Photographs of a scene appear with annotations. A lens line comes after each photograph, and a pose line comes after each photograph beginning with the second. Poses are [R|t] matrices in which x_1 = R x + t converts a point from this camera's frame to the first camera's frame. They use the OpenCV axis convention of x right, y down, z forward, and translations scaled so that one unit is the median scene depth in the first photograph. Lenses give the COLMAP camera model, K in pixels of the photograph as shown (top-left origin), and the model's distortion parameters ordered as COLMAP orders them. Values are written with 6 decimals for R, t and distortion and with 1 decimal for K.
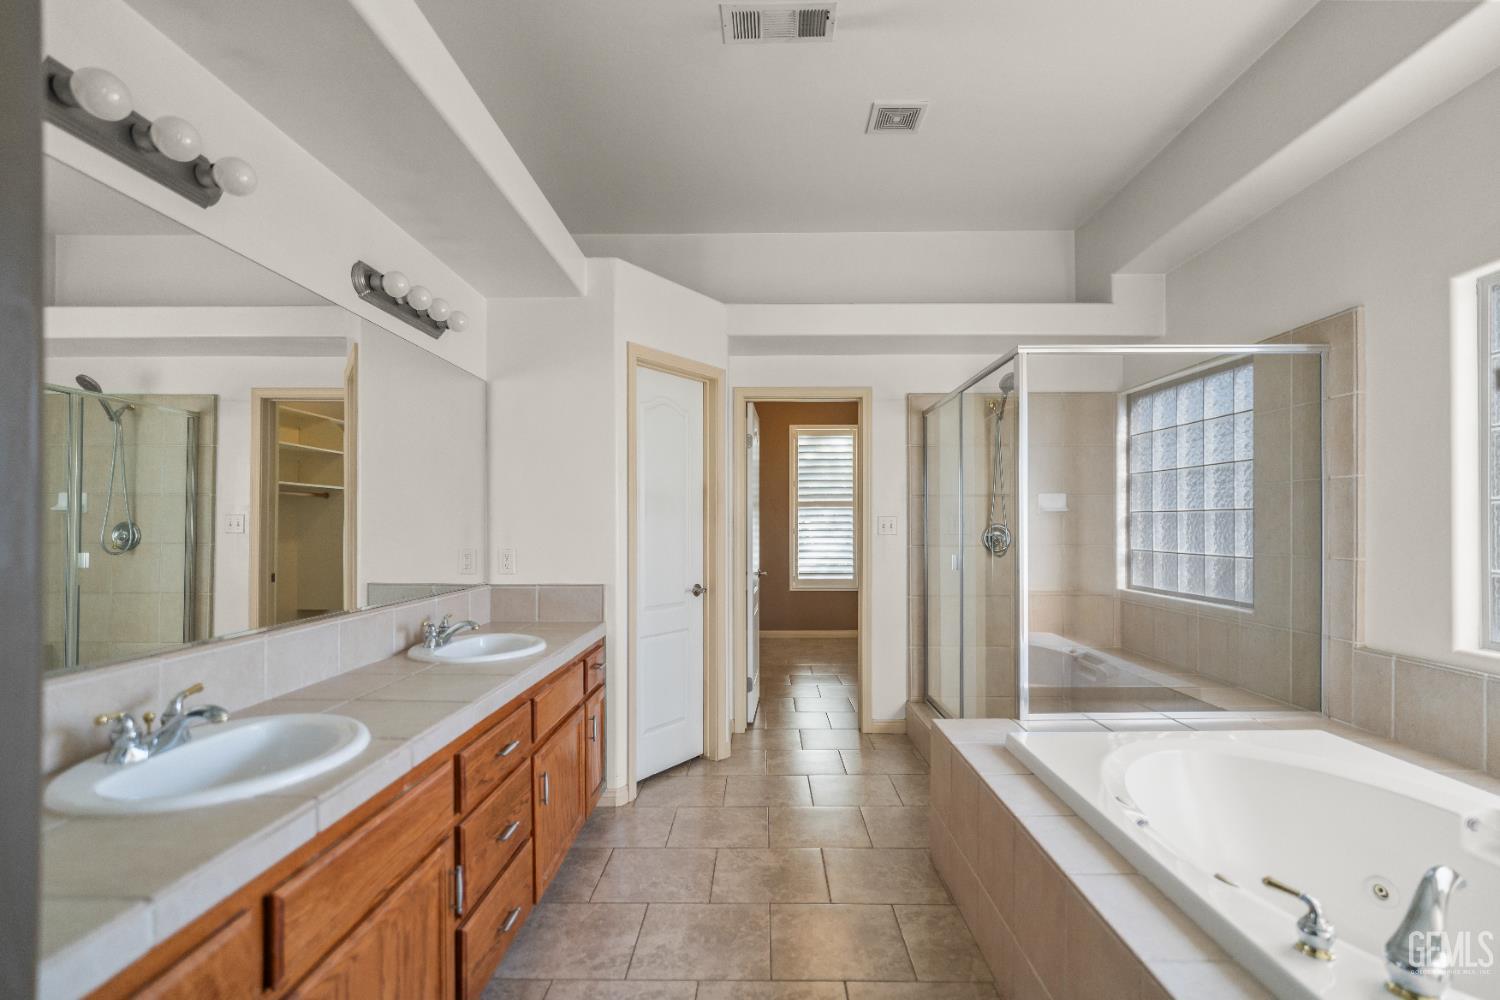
lens RADIAL K [[703.0, 0, 747.4], [0, 703.0, 532.2], [0, 0, 1]] dist [-0.033154, 0.013930]
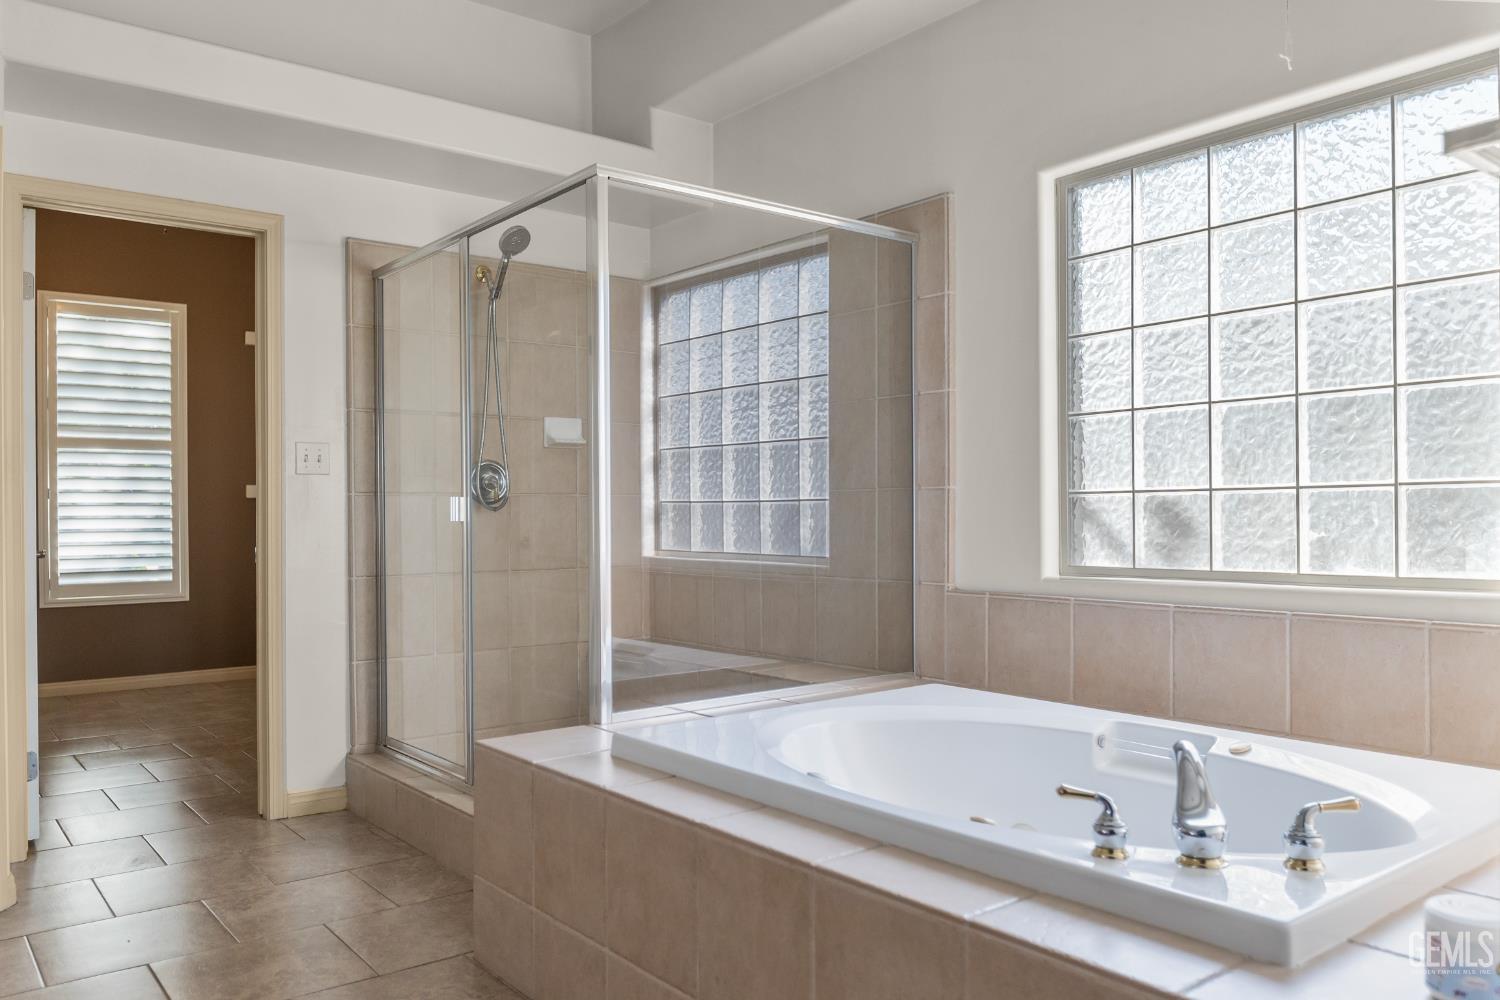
lens RADIAL K [[1109.9, 0, 748.7], [0, 1109.9, 531.9], [0, 0, 1]] dist [0.000464, -0.001091]
pose [[0.770324, -0.009807, 0.637577, -0.127989], [0.007638, 0.999952, 0.006153, 0.056507], [-0.637607, 0.000130, 0.770362, 0.062688]]
